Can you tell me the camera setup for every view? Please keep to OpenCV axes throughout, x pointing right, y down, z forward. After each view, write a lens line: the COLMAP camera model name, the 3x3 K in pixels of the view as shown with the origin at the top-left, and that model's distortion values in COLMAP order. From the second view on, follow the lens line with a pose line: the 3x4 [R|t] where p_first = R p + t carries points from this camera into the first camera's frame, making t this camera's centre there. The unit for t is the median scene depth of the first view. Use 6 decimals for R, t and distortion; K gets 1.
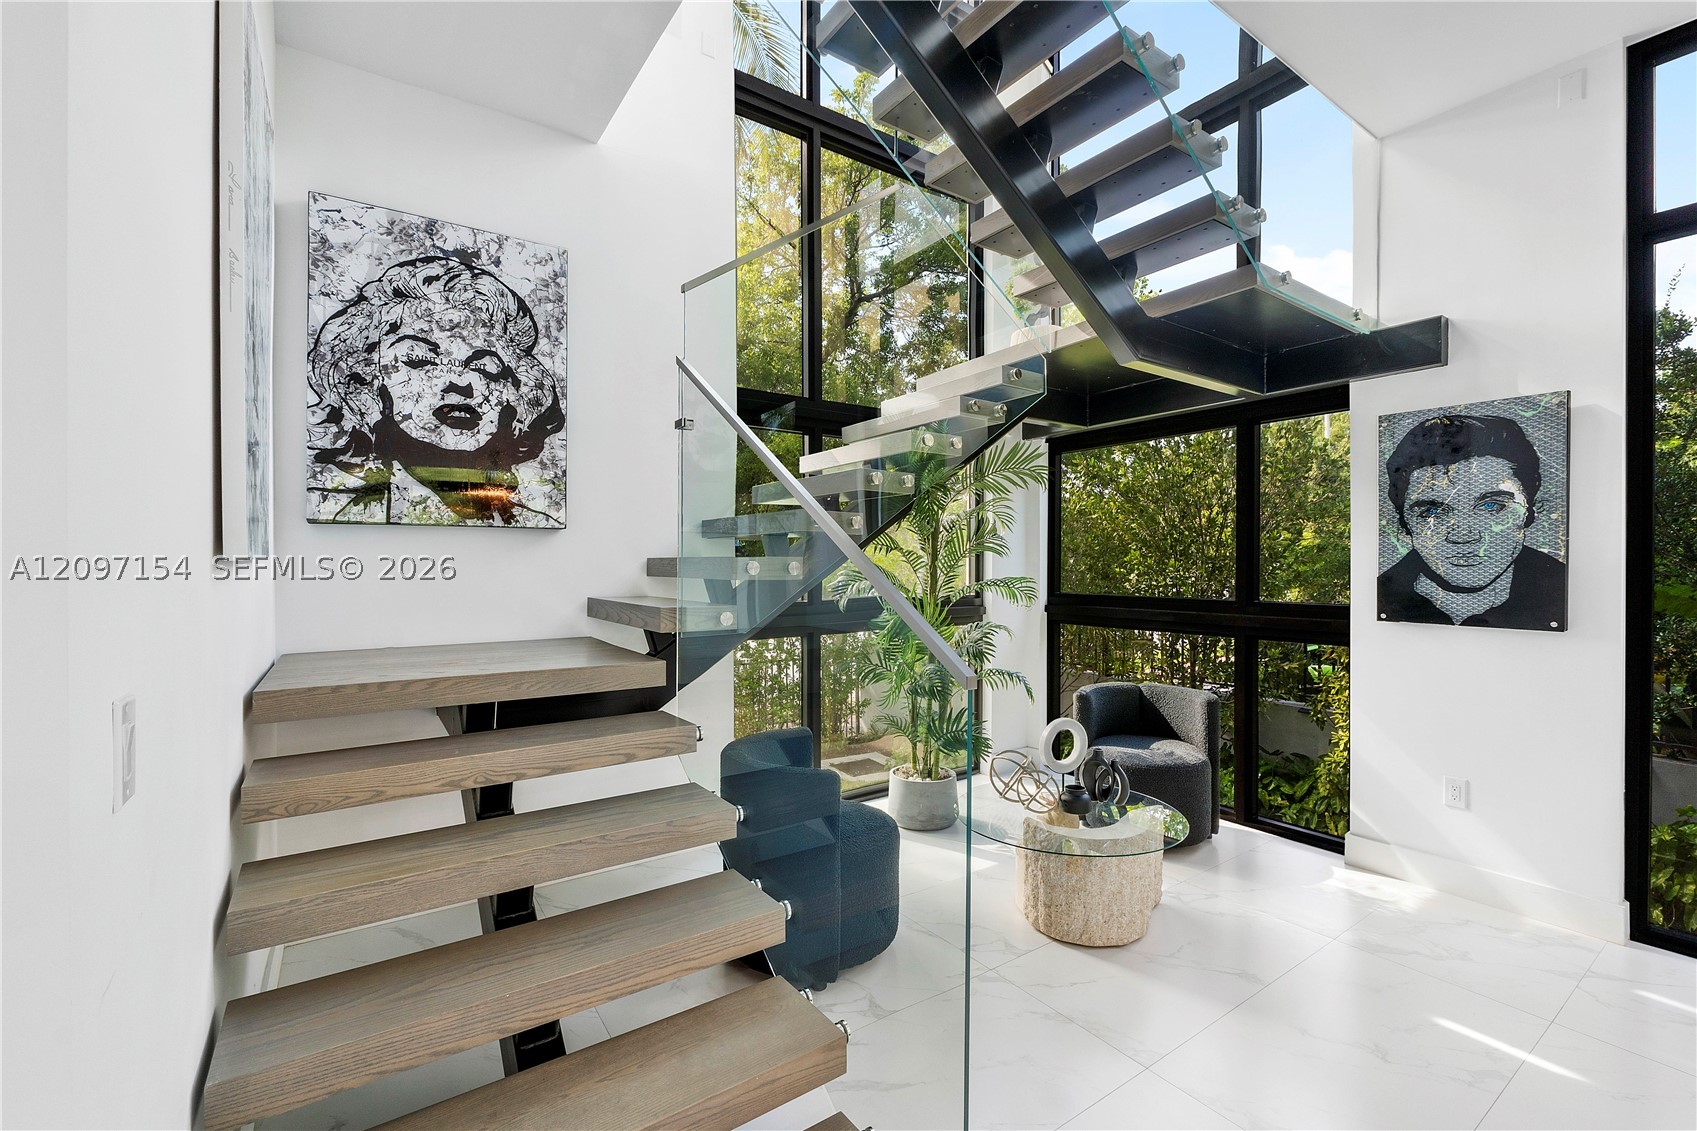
lens RADIAL K [[718.8, 0, 840.6], [0, 718.8, 561.8], [0, 0, 1]] dist [-0.006636, 0.000038]
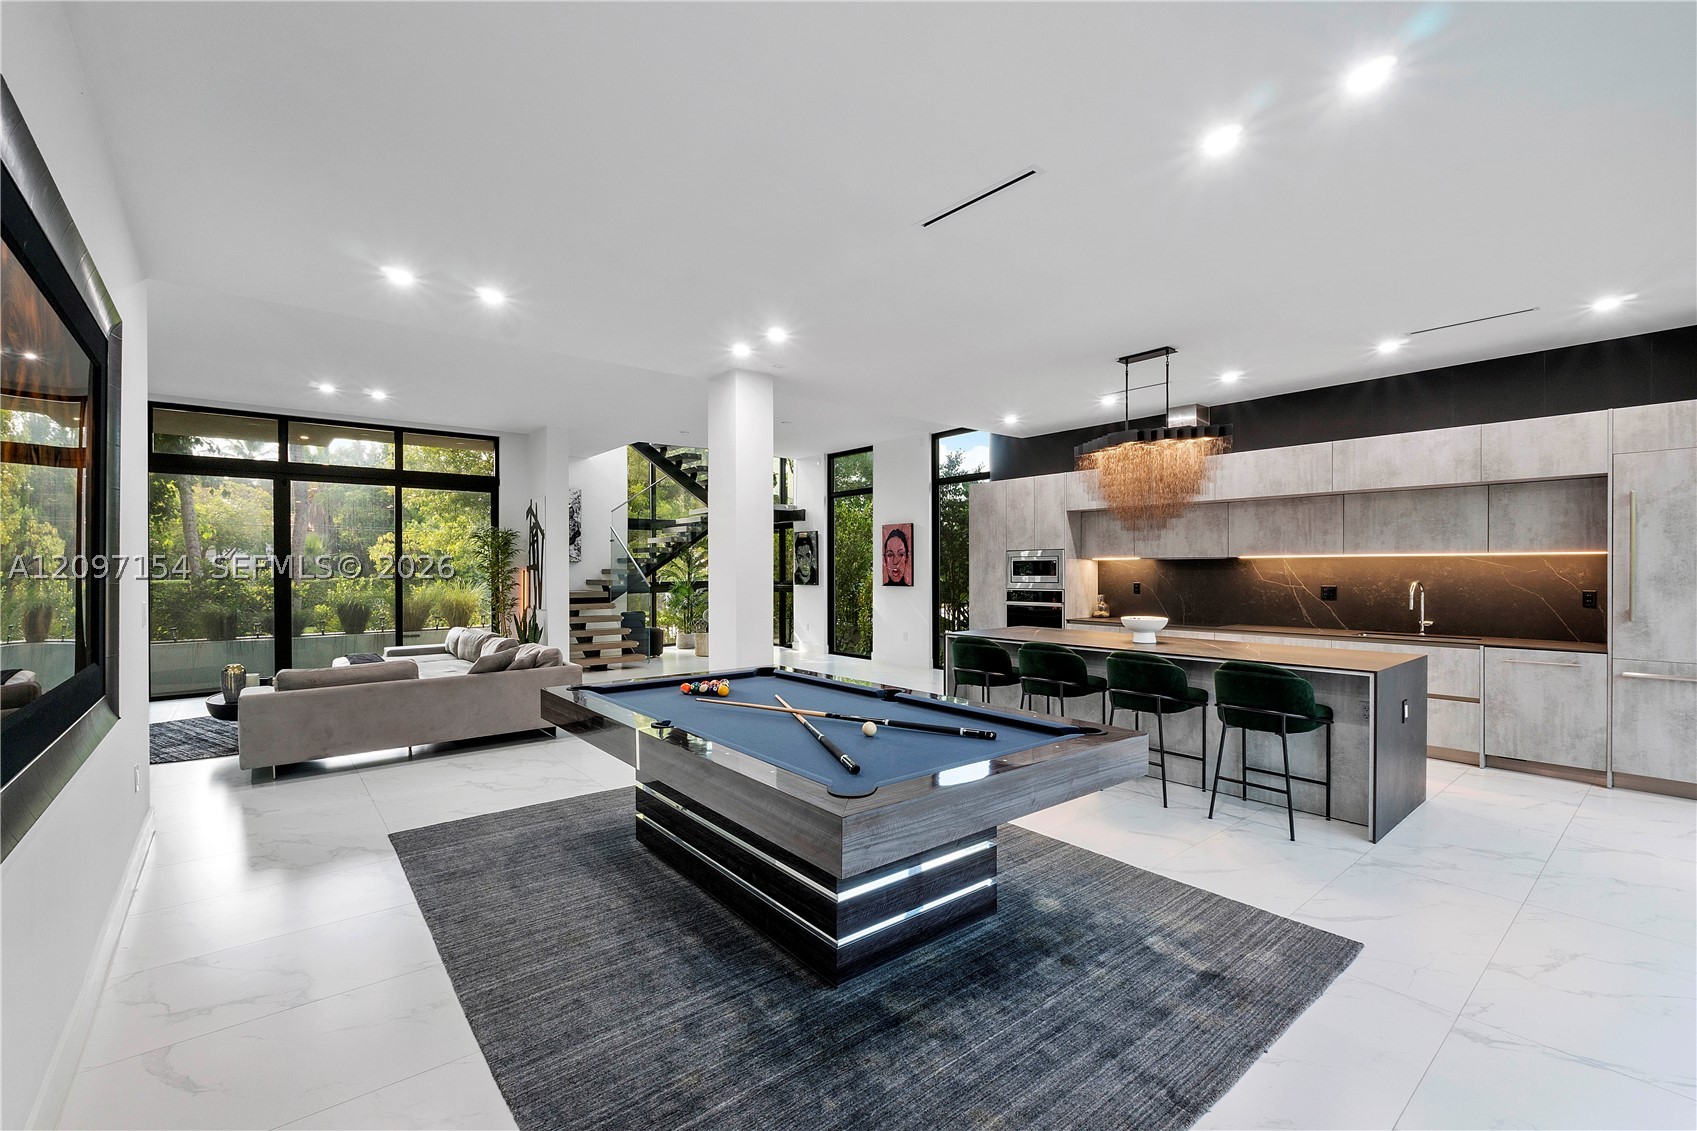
lens RADIAL K [[718.8, 0, 849.0], [0, 718.8, 569.4], [0, 0, 1]] dist [-0.006636, 0.000038]
pose [[0.995481, -0.002171, 0.094935, 0.726438], [0.002712, 0.999981, -0.005575, 0.023206], [-0.094921, 0.005808, 0.995468, -3.150187]]
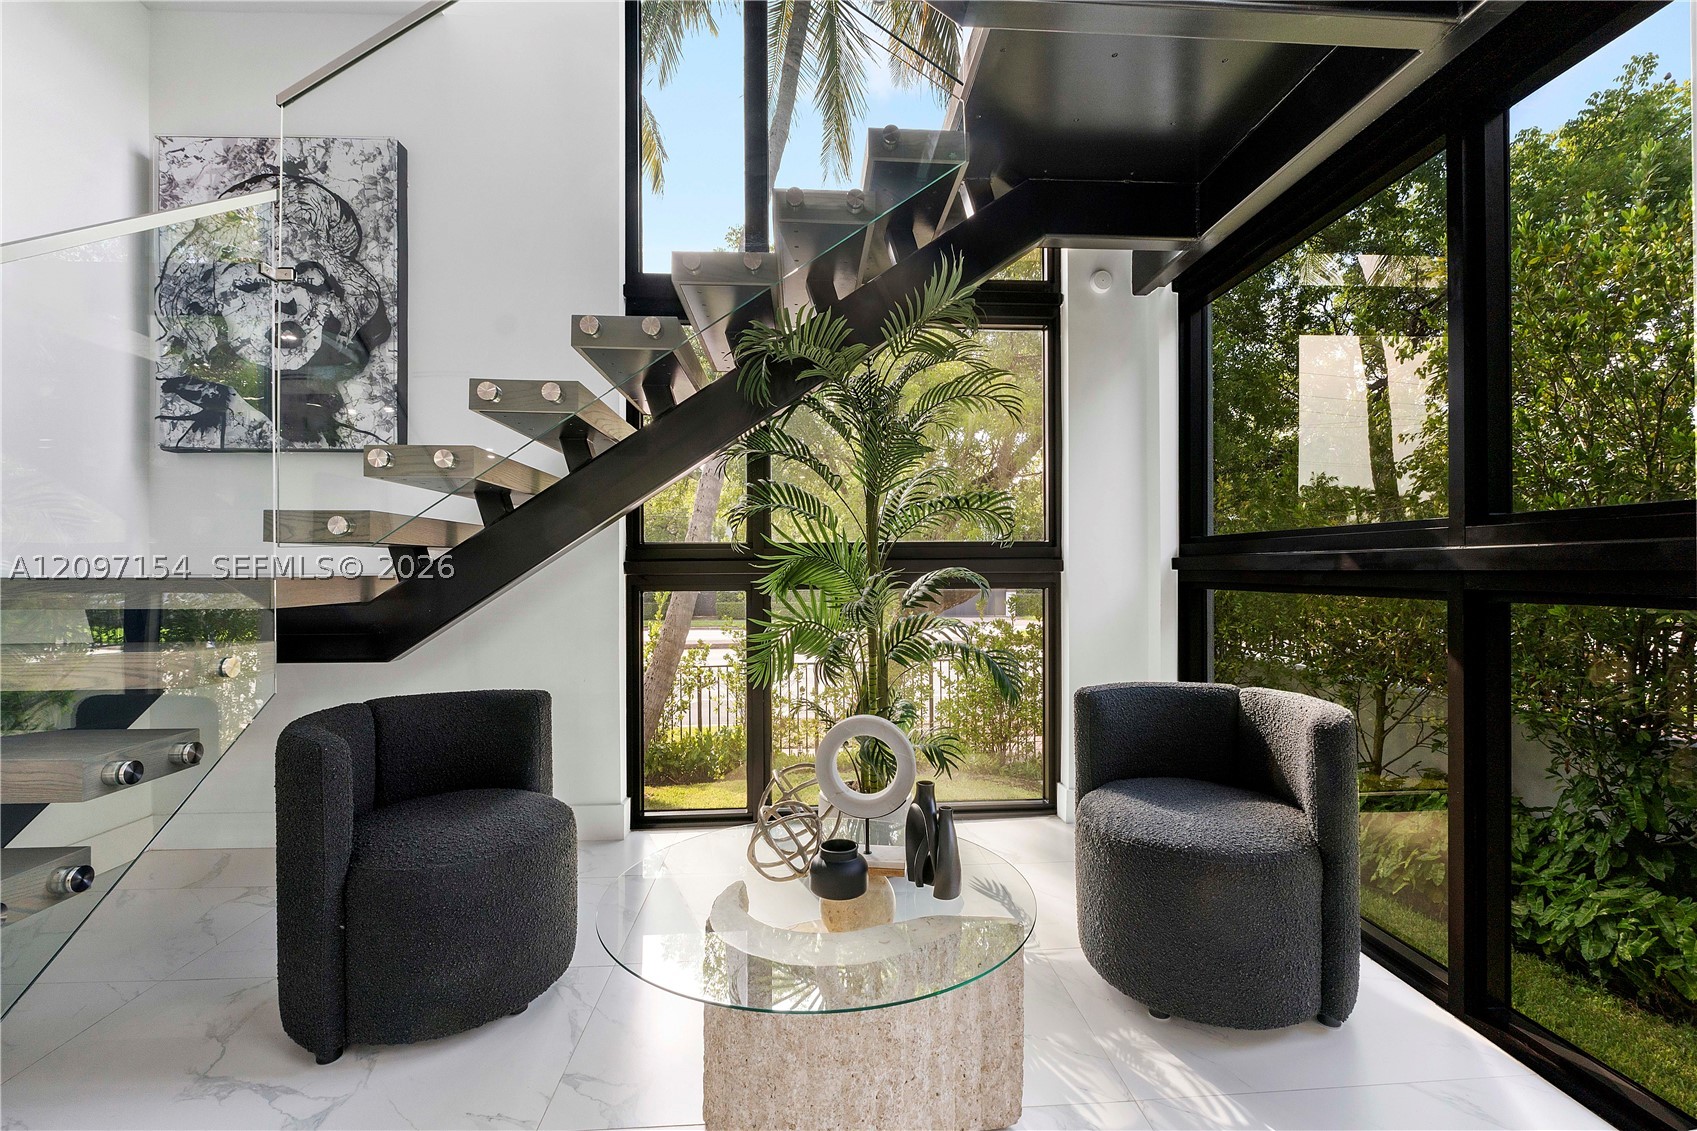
lens RADIAL K [[718.8, 0, 845.7], [0, 718.8, 566.4], [0, 0, 1]] dist [-0.006636, 0.000038]
pose [[0.854358, -0.005651, -0.519653, 0.594970], [0.004388, 0.999984, -0.003661, 0.111810], [0.519666, 0.000847, 0.854369, 0.559162]]
